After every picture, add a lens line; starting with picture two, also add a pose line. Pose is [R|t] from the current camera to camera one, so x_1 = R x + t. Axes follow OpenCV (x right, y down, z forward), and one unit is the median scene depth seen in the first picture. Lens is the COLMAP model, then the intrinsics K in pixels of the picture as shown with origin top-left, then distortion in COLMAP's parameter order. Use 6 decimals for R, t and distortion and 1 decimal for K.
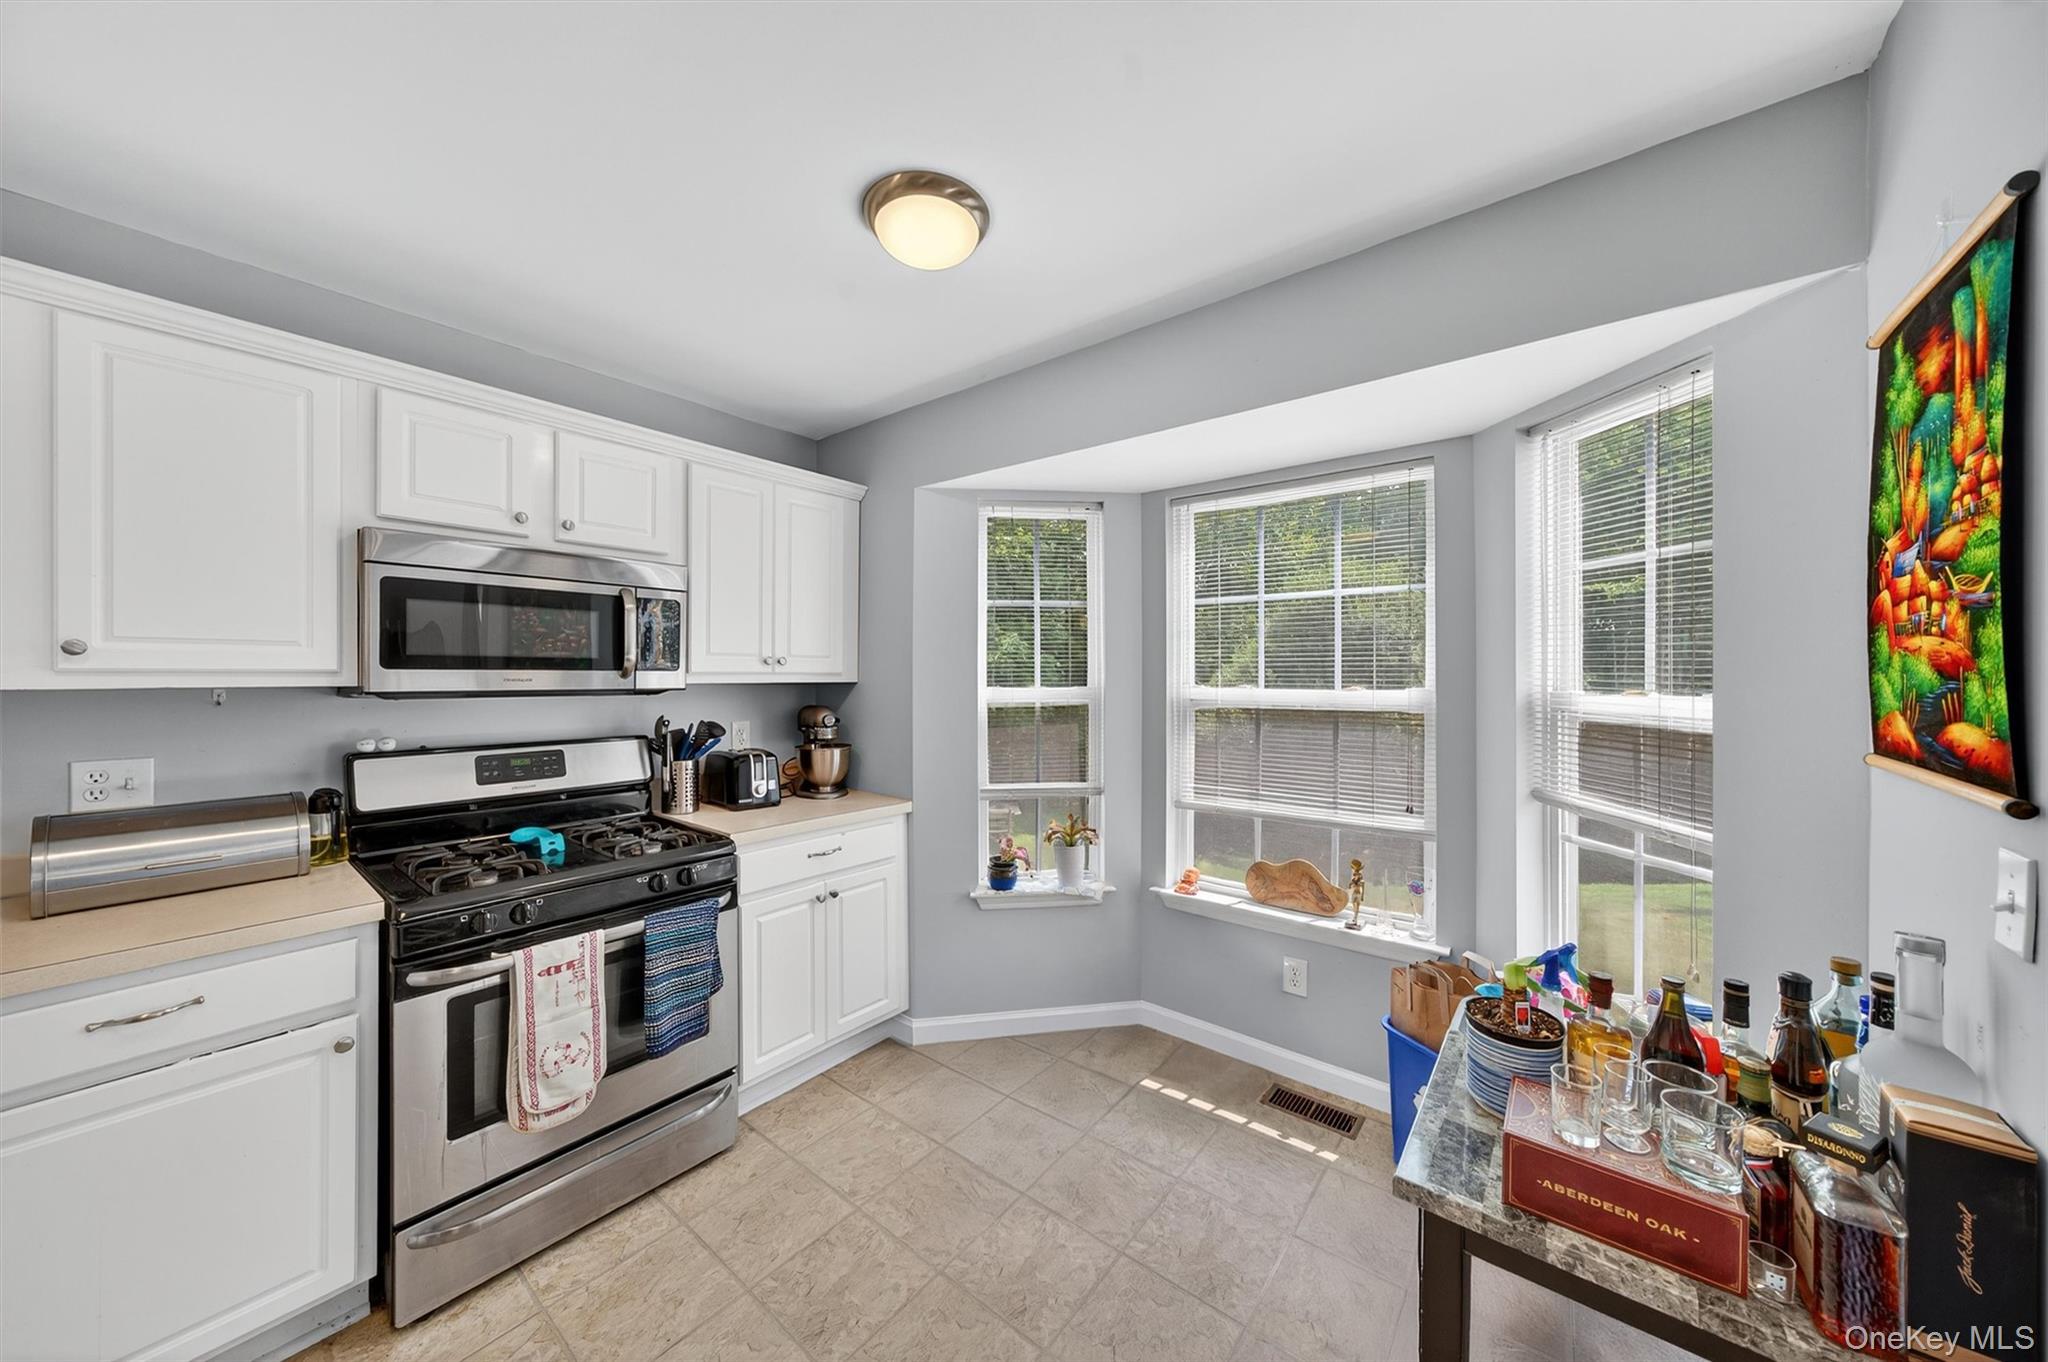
lens RADIAL K [[695.8, 0, 1021.7], [0, 695.8, 675.3], [0, 0, 1]] dist [-0.002070, 0.000519]
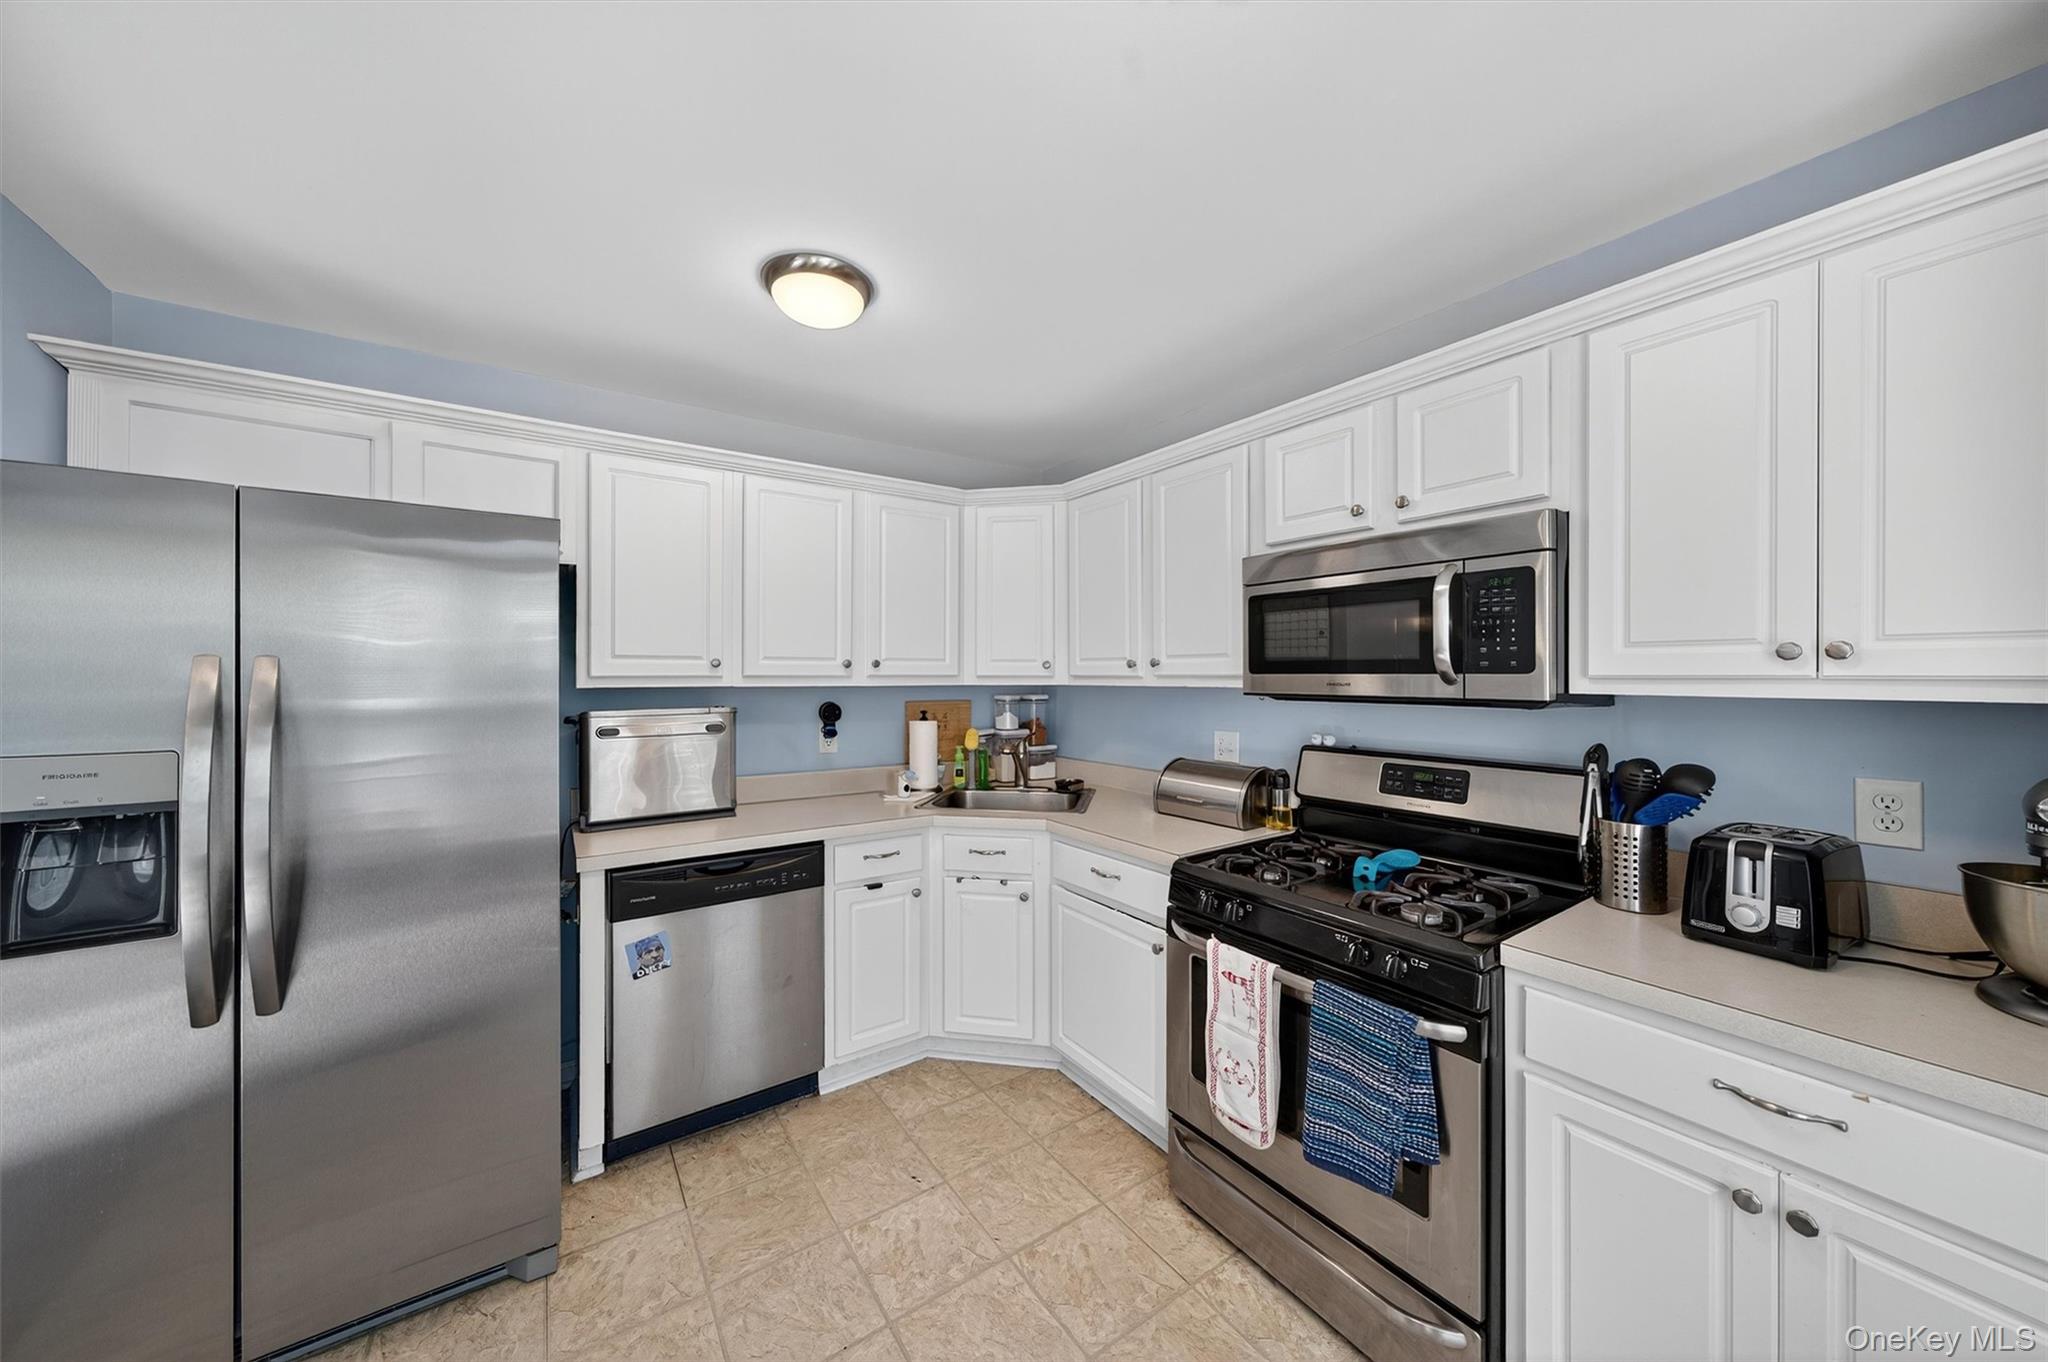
lens RADIAL K [[695.8, 0, 1009.7], [0, 695.8, 678.3], [0, 0, 1]] dist [-0.002070, 0.000519]
pose [[-0.294131, 0.005065, -0.955752, 0.312021], [0.000740, 0.999987, 0.005072, -0.006790], [0.955765, 0.000785, -0.294131, 0.839496]]
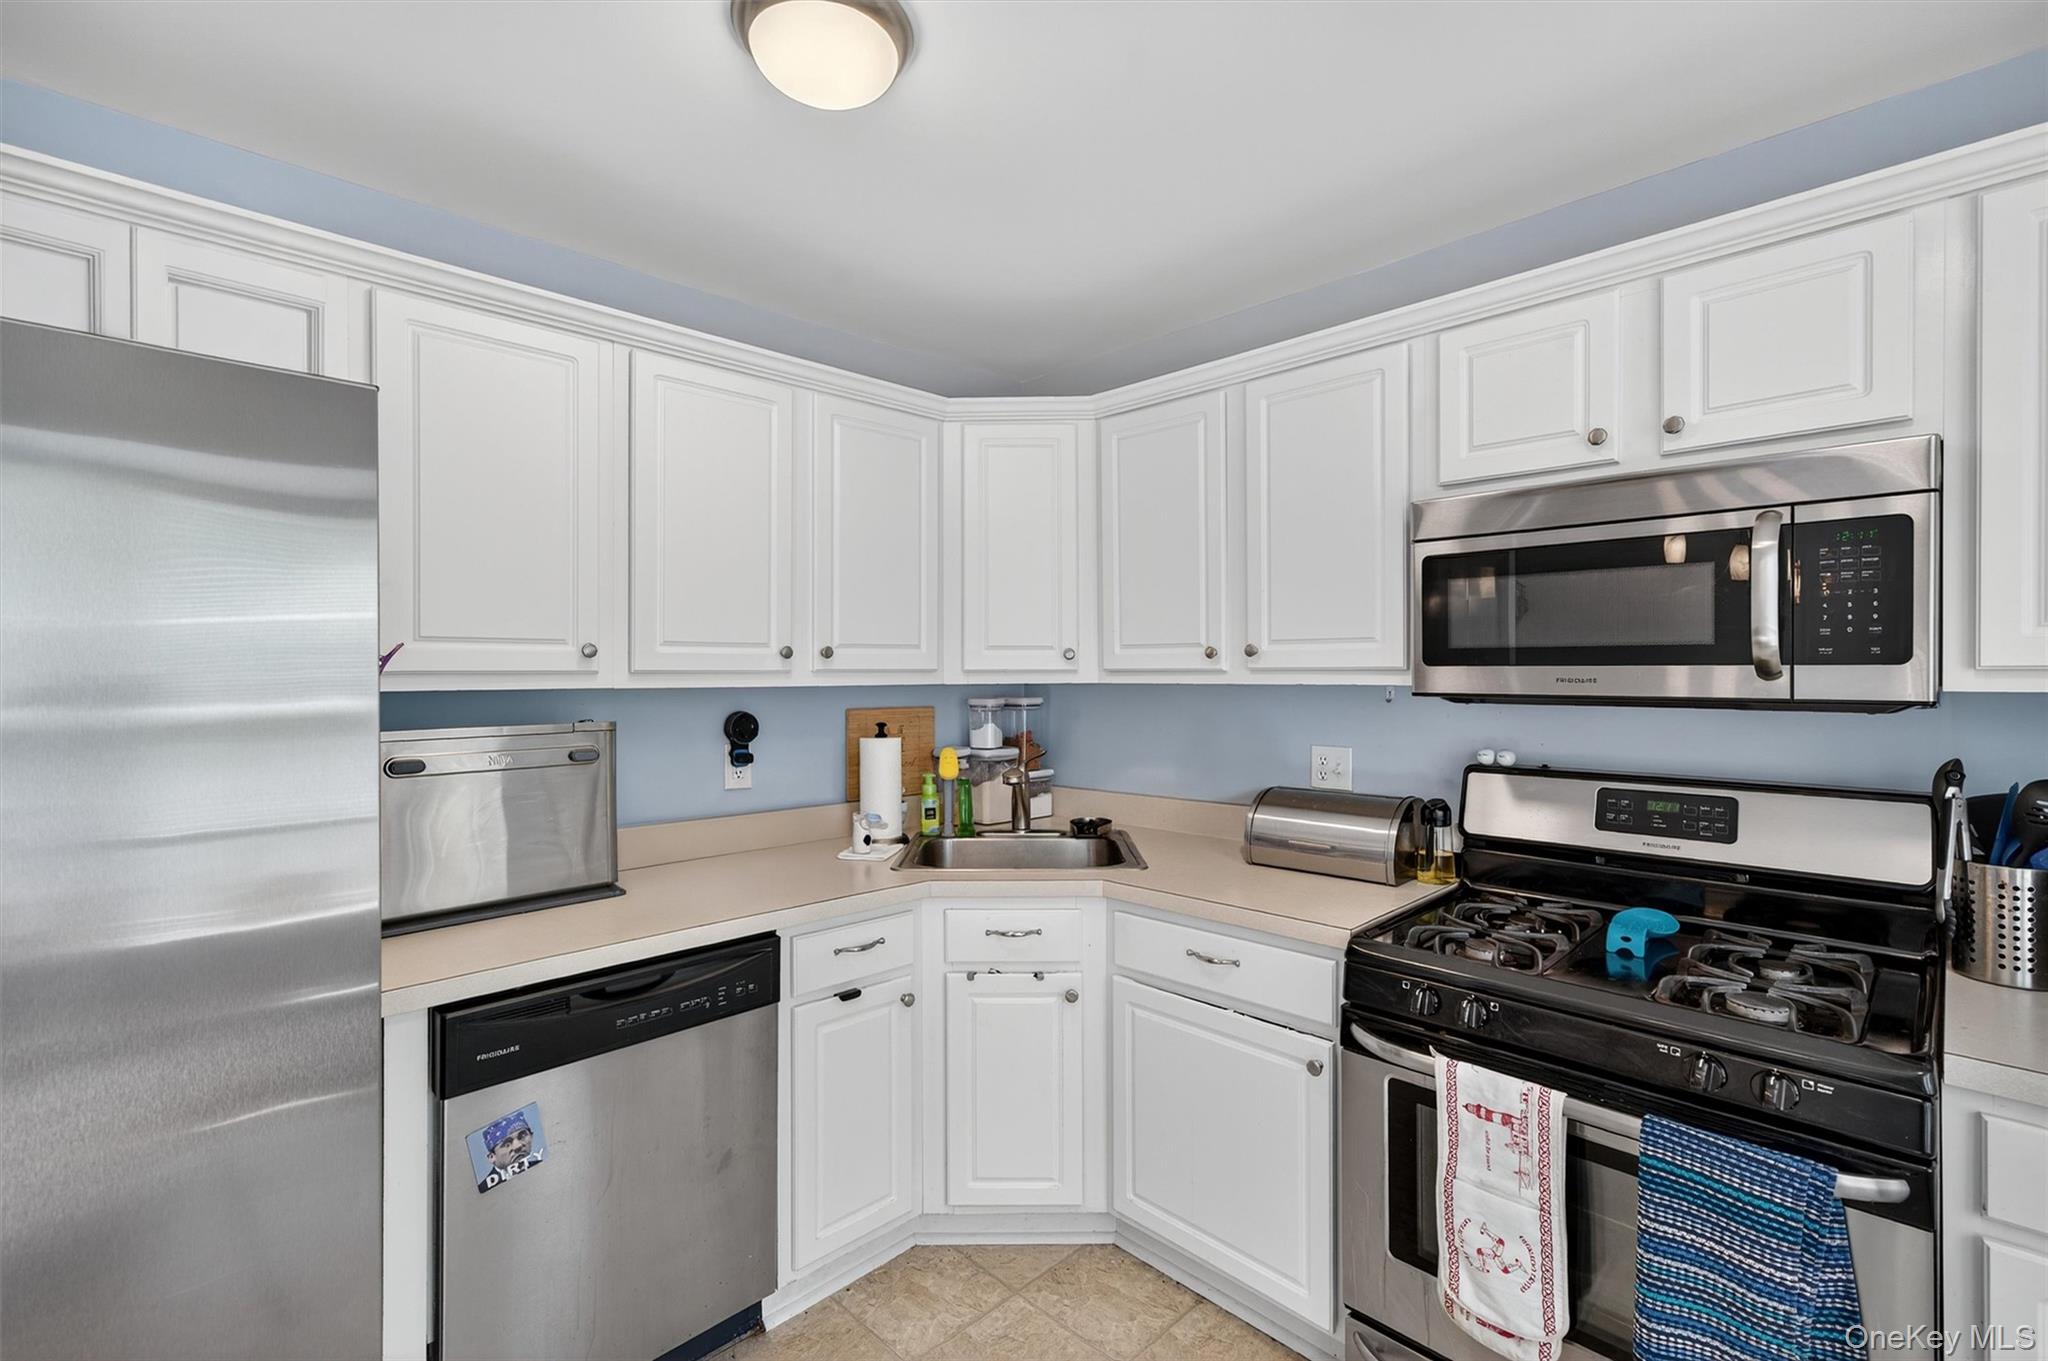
lens RADIAL K [[908.9, 0, 1012.9], [0, 908.9, 676.0], [0, 0, 1]] dist [0.003906, 0.002512]
pose [[-0.122292, 0.006286, -0.992474, 0.216250], [0.003163, 0.999977, 0.005944, -0.004511], [0.992489, -0.002413, -0.122310, 0.557414]]
